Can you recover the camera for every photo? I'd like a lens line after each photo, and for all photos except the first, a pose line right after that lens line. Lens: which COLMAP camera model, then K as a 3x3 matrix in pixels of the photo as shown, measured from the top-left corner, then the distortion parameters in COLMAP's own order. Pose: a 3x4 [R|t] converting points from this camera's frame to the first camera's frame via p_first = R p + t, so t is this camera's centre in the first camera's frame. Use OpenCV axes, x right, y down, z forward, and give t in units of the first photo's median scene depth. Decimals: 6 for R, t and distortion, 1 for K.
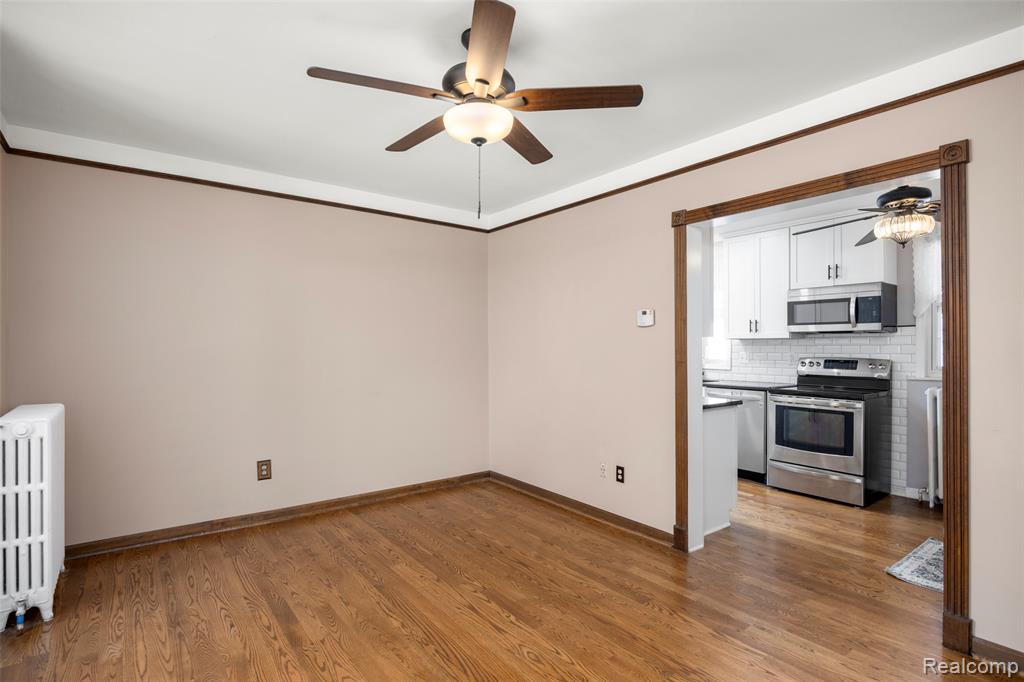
lens RADIAL K [[507.6, 0, 510.2], [0, 507.6, 347.5], [0, 0, 1]] dist [-0.007960, -0.002034]
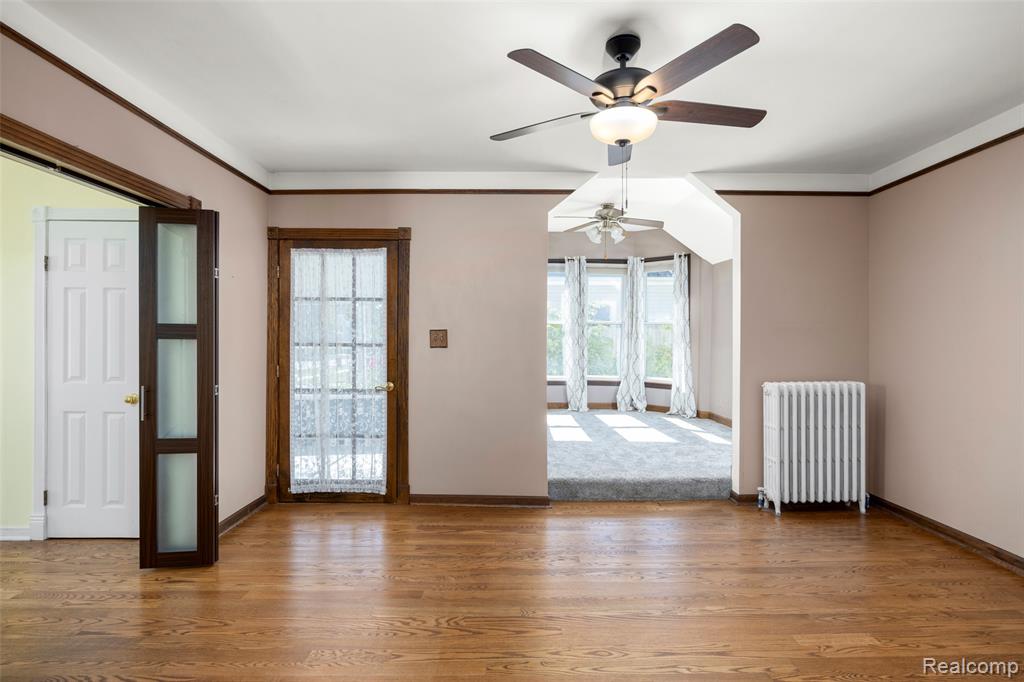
lens RADIAL K [[507.6, 0, 511.5], [0, 507.6, 340.7], [0, 0, 1]] dist [-0.007960, -0.002034]
pose [[-0.592431, -0.000994, -0.805620, 0.692468], [-0.003034, 0.999995, 0.000997, 0.007859], [0.805615, 0.003035, -0.592431, 1.065154]]
